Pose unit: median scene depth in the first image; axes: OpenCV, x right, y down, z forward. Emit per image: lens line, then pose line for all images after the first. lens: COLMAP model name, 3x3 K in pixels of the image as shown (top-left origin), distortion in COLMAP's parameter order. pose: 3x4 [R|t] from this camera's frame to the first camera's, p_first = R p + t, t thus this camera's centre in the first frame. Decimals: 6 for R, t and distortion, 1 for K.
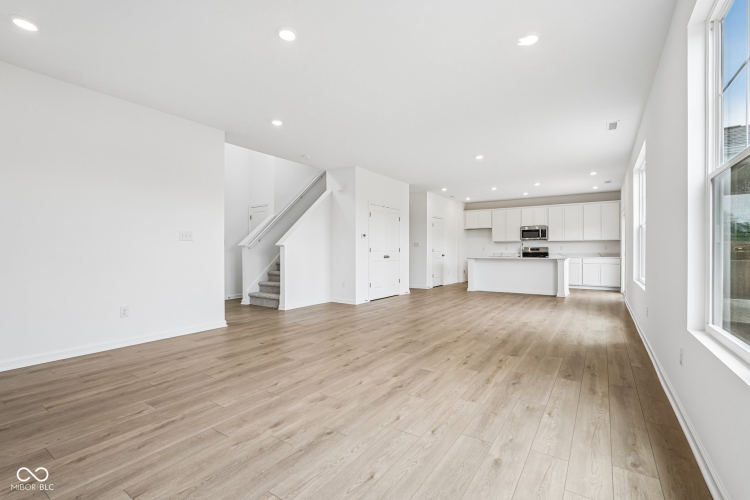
lens RADIAL K [[335.2, 0, 377.5], [0, 335.2, 252.6], [0, 0, 1]] dist [-0.011673, -0.000006]
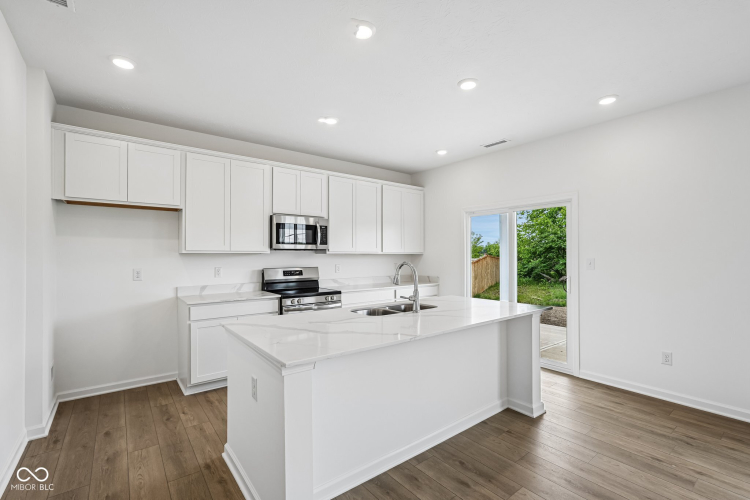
lens RADIAL K [[335.2, 0, 378.6], [0, 335.2, 251.4], [0, 0, 1]] dist [-0.011673, -0.000006]
pose [[0.296912, 0.010373, 0.954848, 0.110986], [0.005463, 0.999906, -0.012561, -0.030747], [-0.954889, 0.008946, 0.296828, 0.793781]]
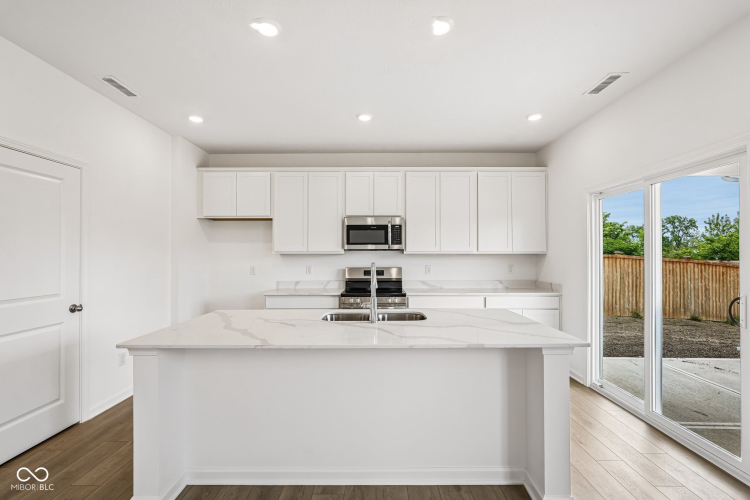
lens RADIAL K [[335.2, 0, 378.3], [0, 335.2, 252.6], [0, 0, 1]] dist [-0.011673, -0.000006]
pose [[0.822775, 0.006146, 0.568335, 0.241496], [0.004372, 0.999844, -0.017142, -0.028118], [-0.568351, 0.016589, 0.822619, 0.664830]]
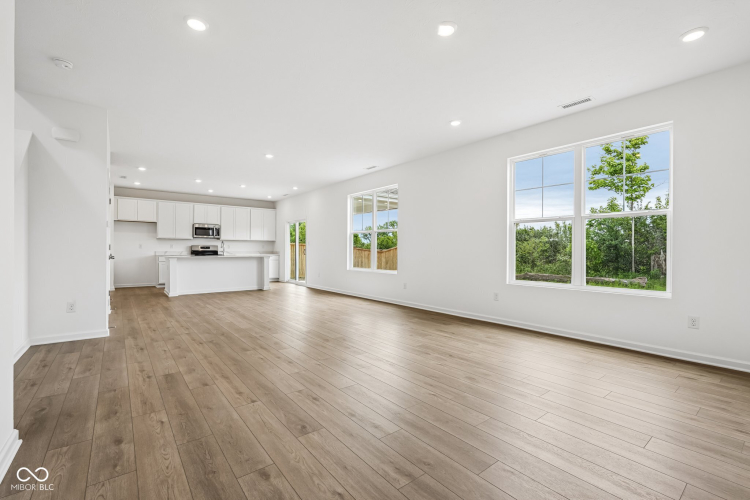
lens RADIAL K [[335.2, 0, 375.9], [0, 335.2, 245.4], [0, 0, 1]] dist [-0.011673, -0.000006]
pose [[0.300383, 0.014641, 0.953706, -0.324432], [-0.000145, 0.999883, -0.015304, -0.001068], [-0.953819, 0.004459, 0.300350, 0.228425]]
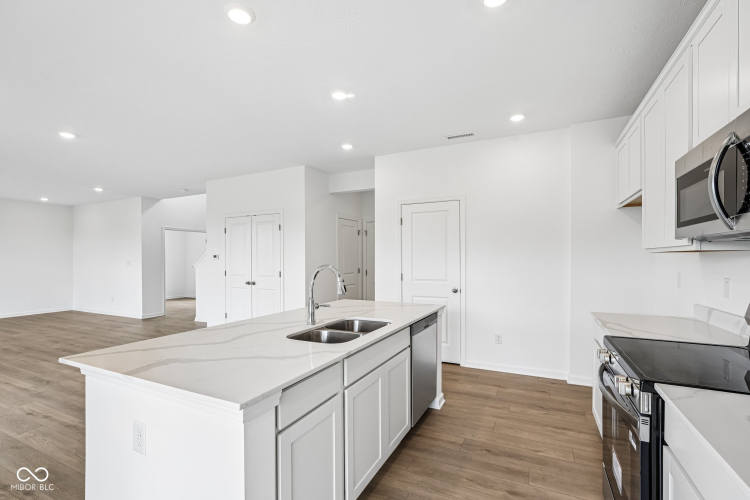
lens RADIAL K [[335.2, 0, 372.5], [0, 335.2, 261.3], [0, 0, 1]] dist [-0.011673, -0.000006]
pose [[0.131712, 0.009620, -0.991241, 0.583695], [0.001777, 0.999949, 0.009941, -0.030430], [0.991286, -0.003070, 0.131688, 0.852500]]
